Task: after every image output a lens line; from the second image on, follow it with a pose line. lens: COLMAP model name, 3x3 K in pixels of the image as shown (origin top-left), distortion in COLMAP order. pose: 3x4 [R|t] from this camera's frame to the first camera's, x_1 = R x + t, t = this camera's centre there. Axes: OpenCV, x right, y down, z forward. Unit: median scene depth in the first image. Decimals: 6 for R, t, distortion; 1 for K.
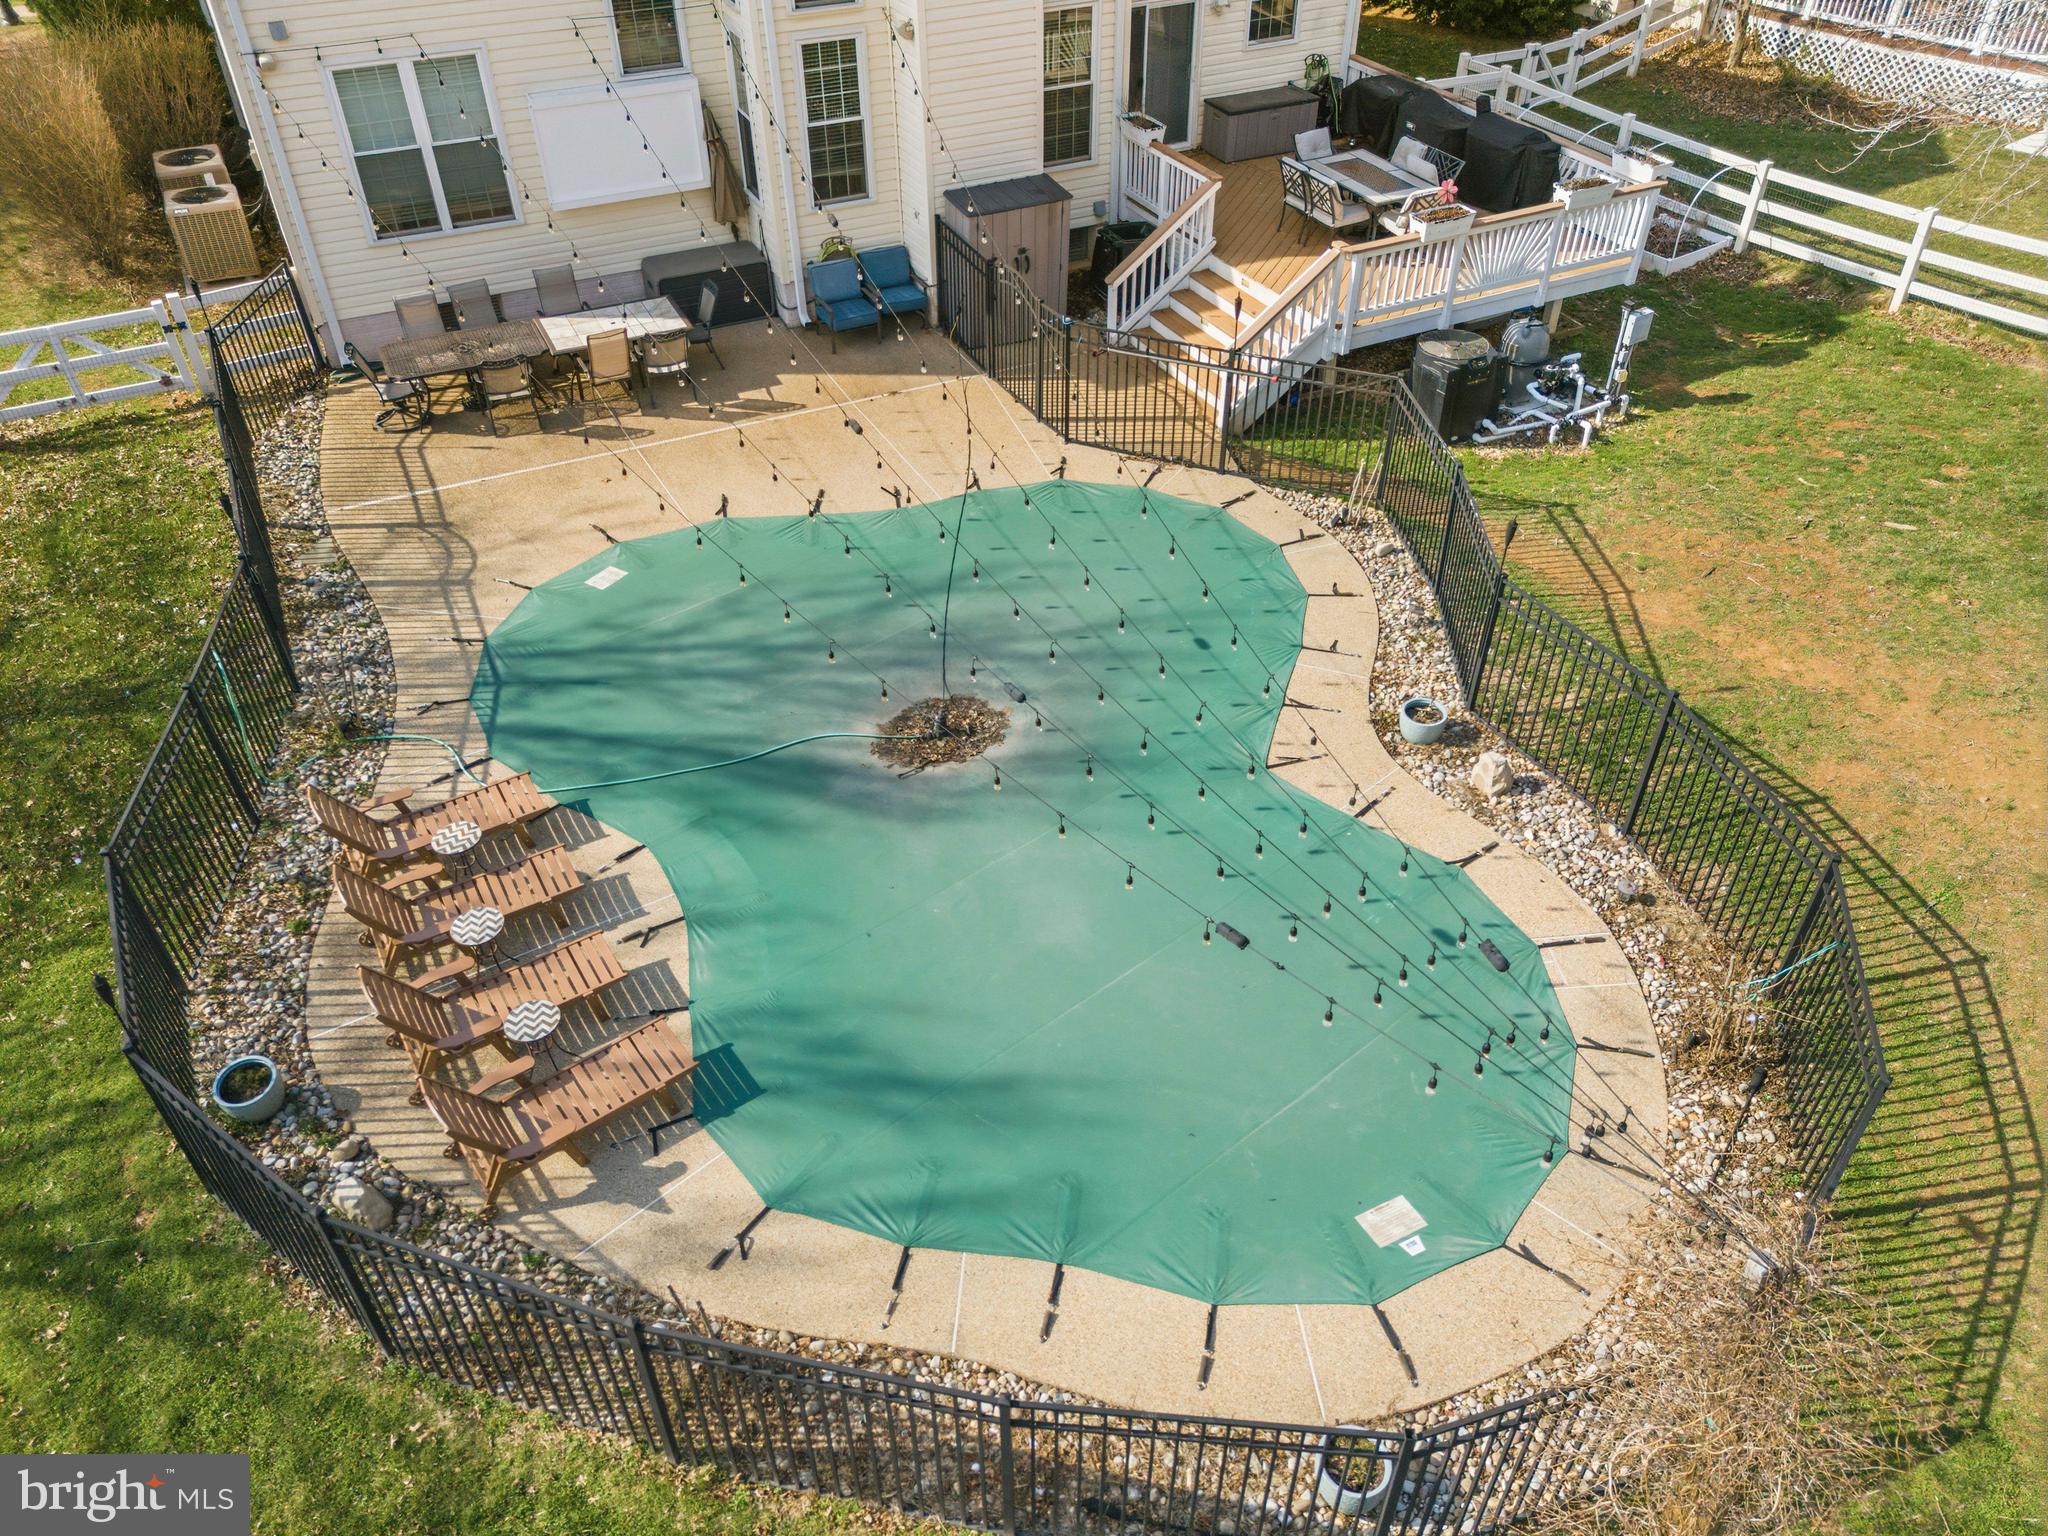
lens RADIAL K [[1502.8, 0, 1030.8], [0, 1502.8, 771.7], [0, 0, 1]] dist [0.074480, -0.067702]
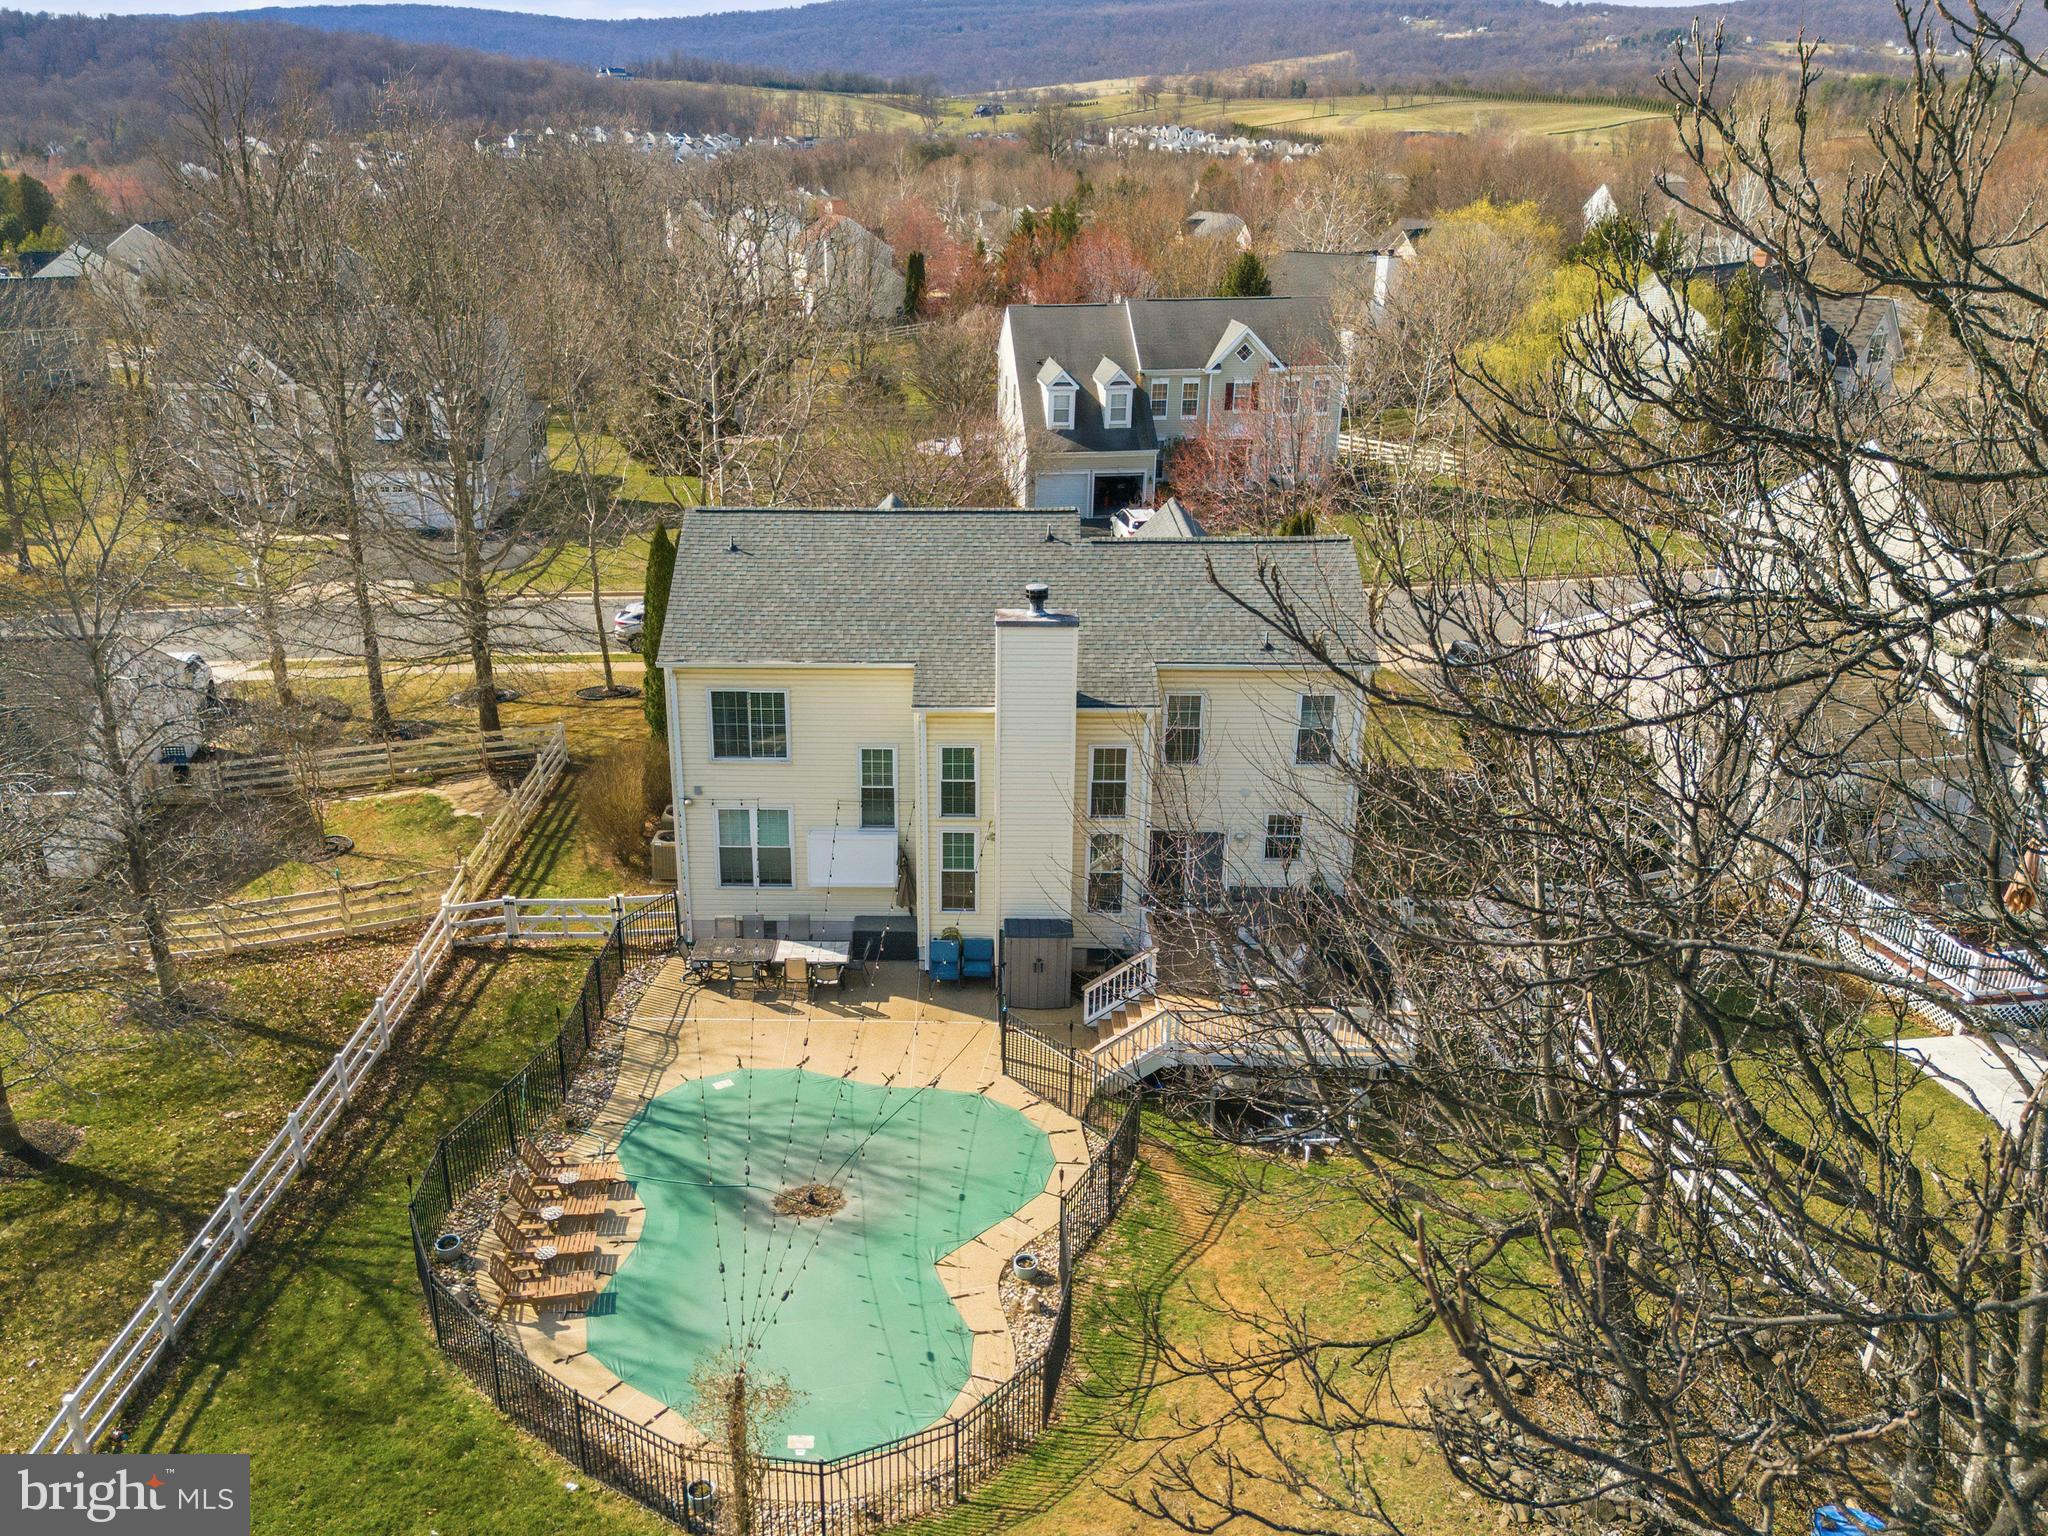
lens RADIAL K [[1680.6, 0, 919.9], [0, 1680.6, 803.8], [0, 0, 1]] dist [0.062735, -0.049368]
pose [[0.878504, 0.174845, -0.444590, 0.708162], [-0.304167, 0.922331, -0.238302, -0.018437], [0.368393, 0.344579, 0.863454, -0.757459]]
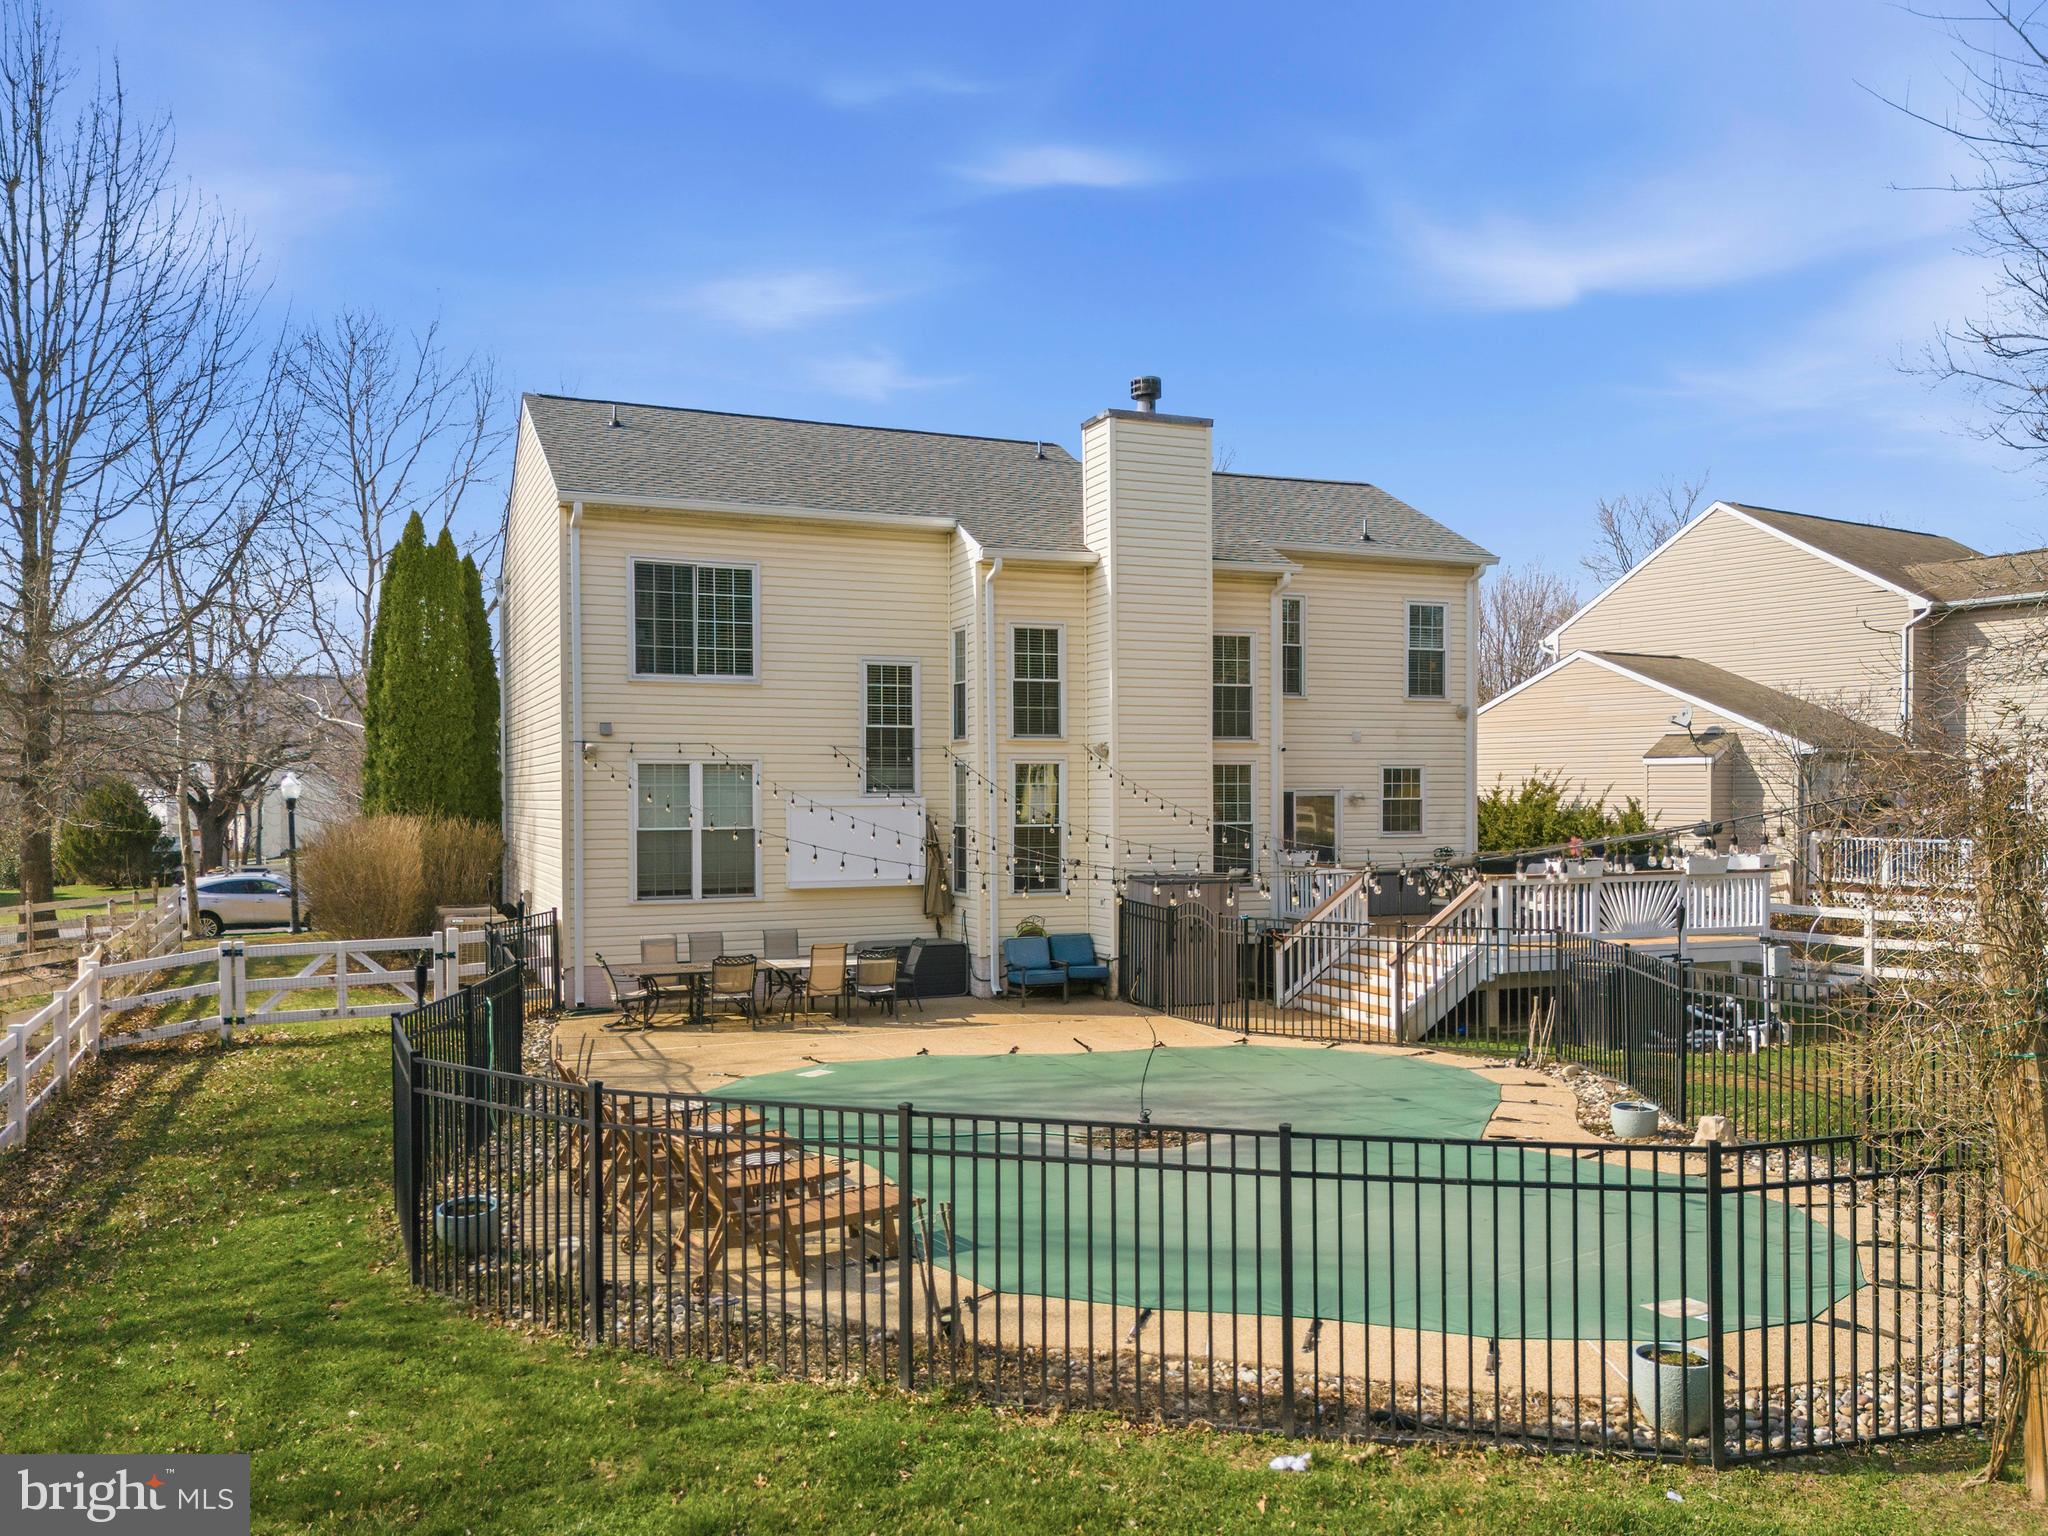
lens RADIAL K [[1624.5, 0, 1071.4], [0, 1624.5, 825.5], [0, 0, 1]] dist [0.067646, -0.031891]
pose [[0.998759, 0.002902, -0.049719, -0.040702], [-0.033252, 0.782051, -0.622326, 0.363675], [0.037077, 0.623207, 0.781177, 0.017573]]
